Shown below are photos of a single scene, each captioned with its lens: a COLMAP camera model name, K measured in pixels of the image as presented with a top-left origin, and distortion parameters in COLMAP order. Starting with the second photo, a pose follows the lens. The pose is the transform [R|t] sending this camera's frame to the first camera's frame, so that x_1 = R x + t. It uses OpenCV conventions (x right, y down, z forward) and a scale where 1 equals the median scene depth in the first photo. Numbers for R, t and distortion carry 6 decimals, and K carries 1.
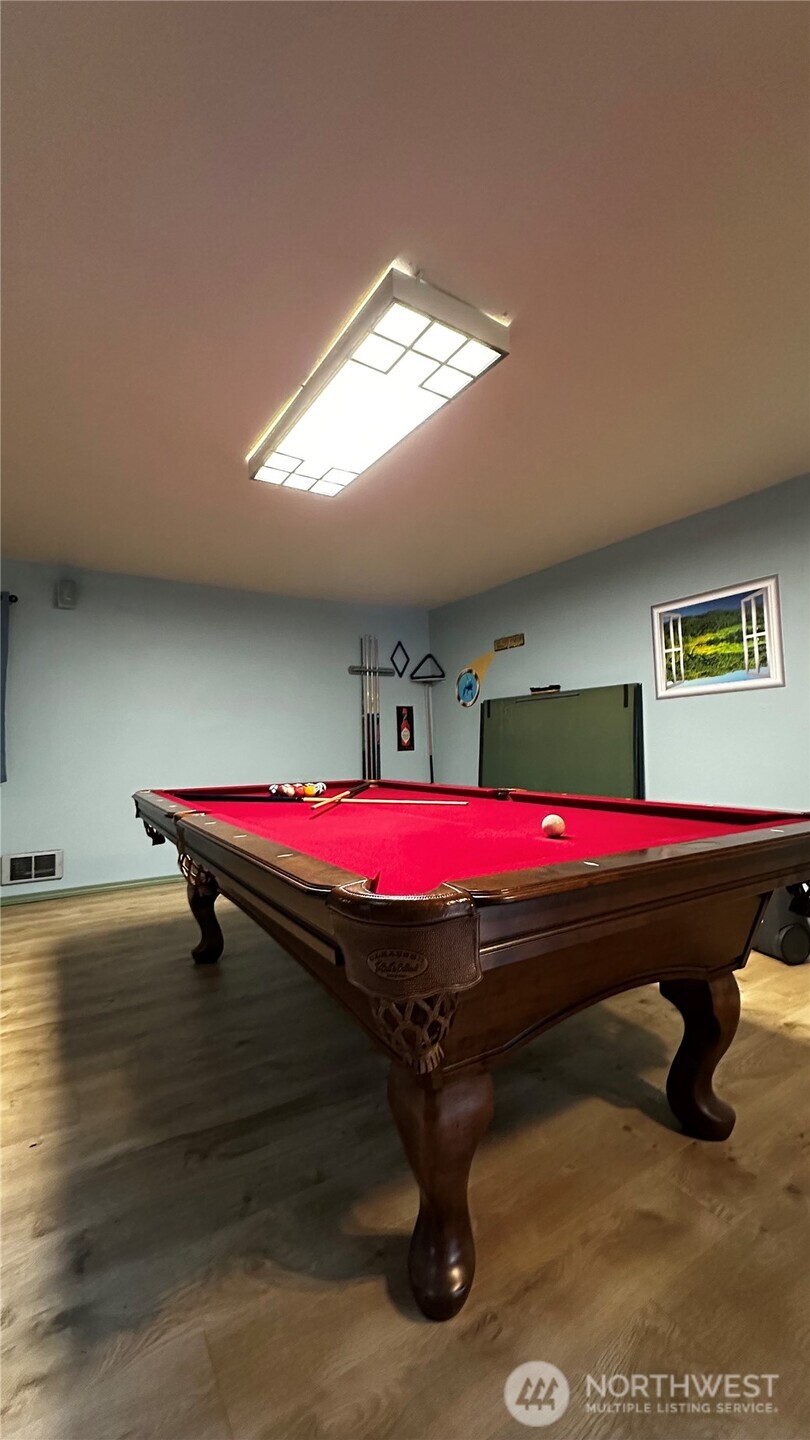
lens RADIAL K [[571.0, 0, 399.4], [0, 571.0, 714.6], [0, 0, 1]] dist [-0.001144, 0.000252]
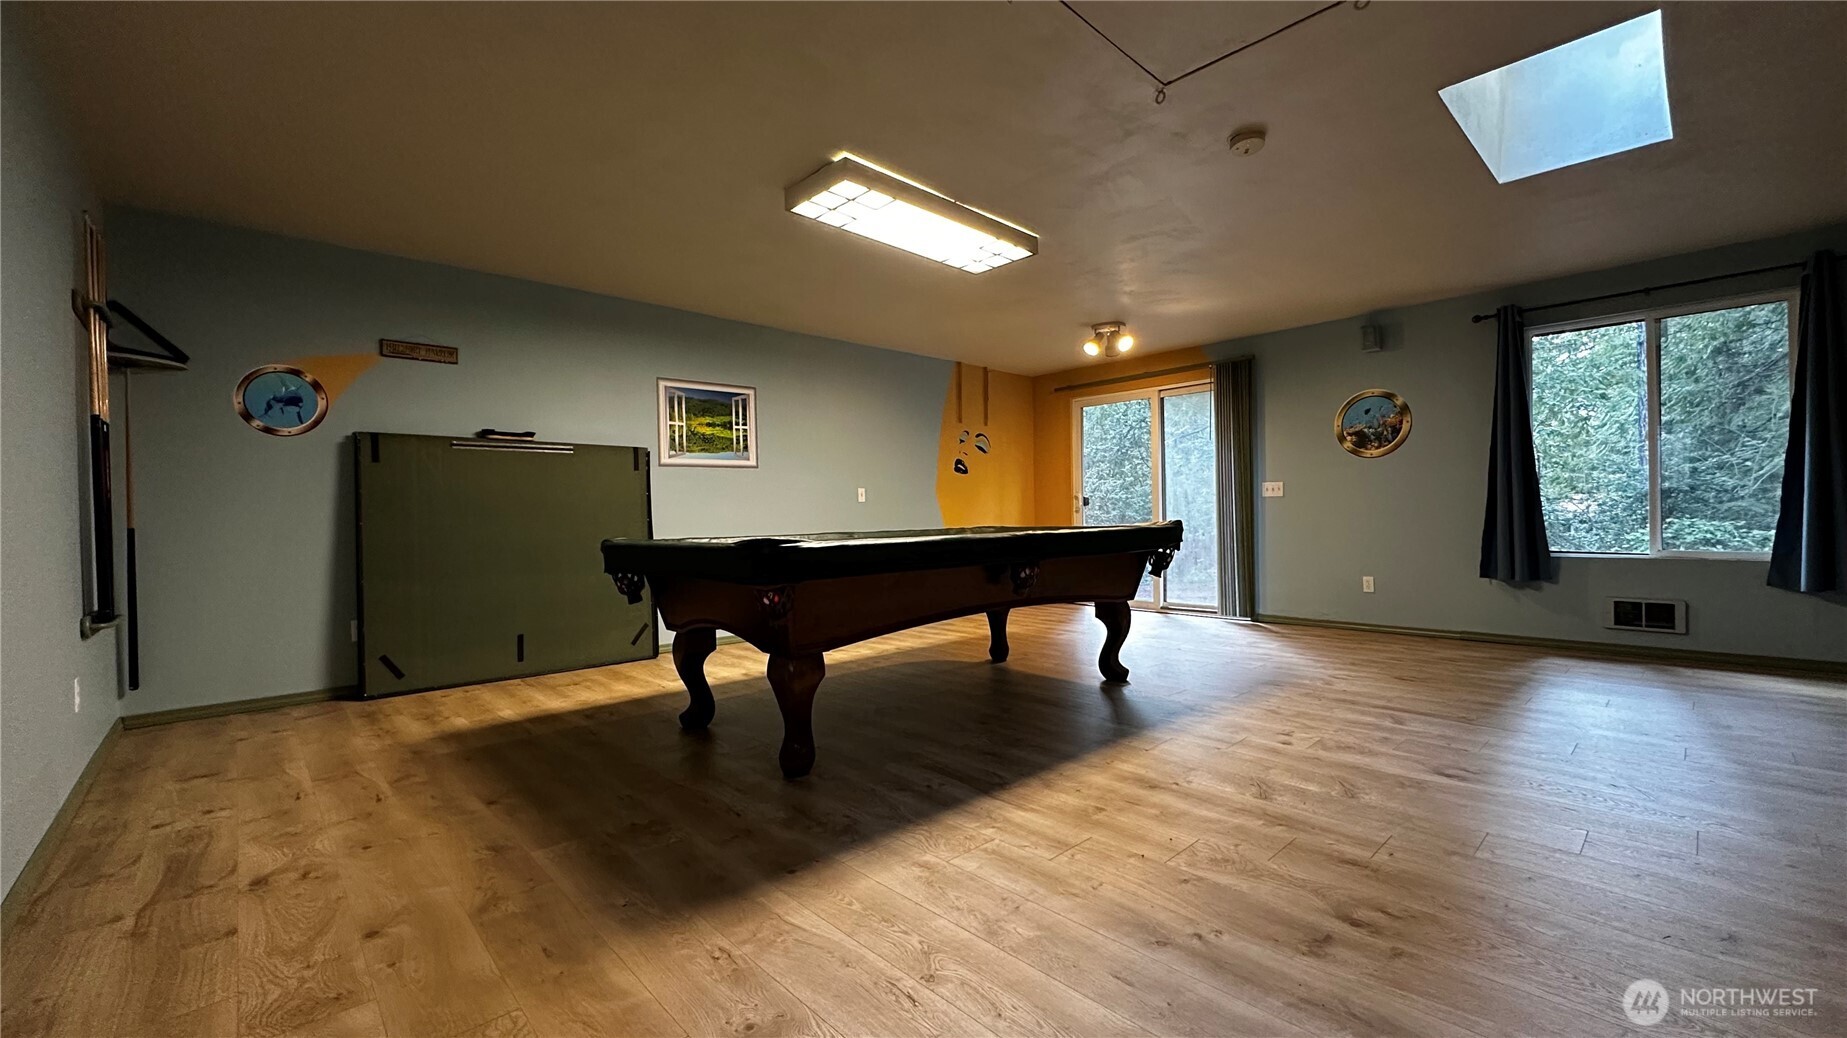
lens RADIAL K [[732.4, 0, 919.4], [0, 732.4, 521.9], [0, 0, 1]] dist [-0.001144, 0.000252]
pose [[-0.189785, 0.014392, 0.981720, -1.058185], [-0.033074, 0.999231, -0.021042, 0.097801], [-0.981268, -0.036463, -0.189163, 0.840182]]
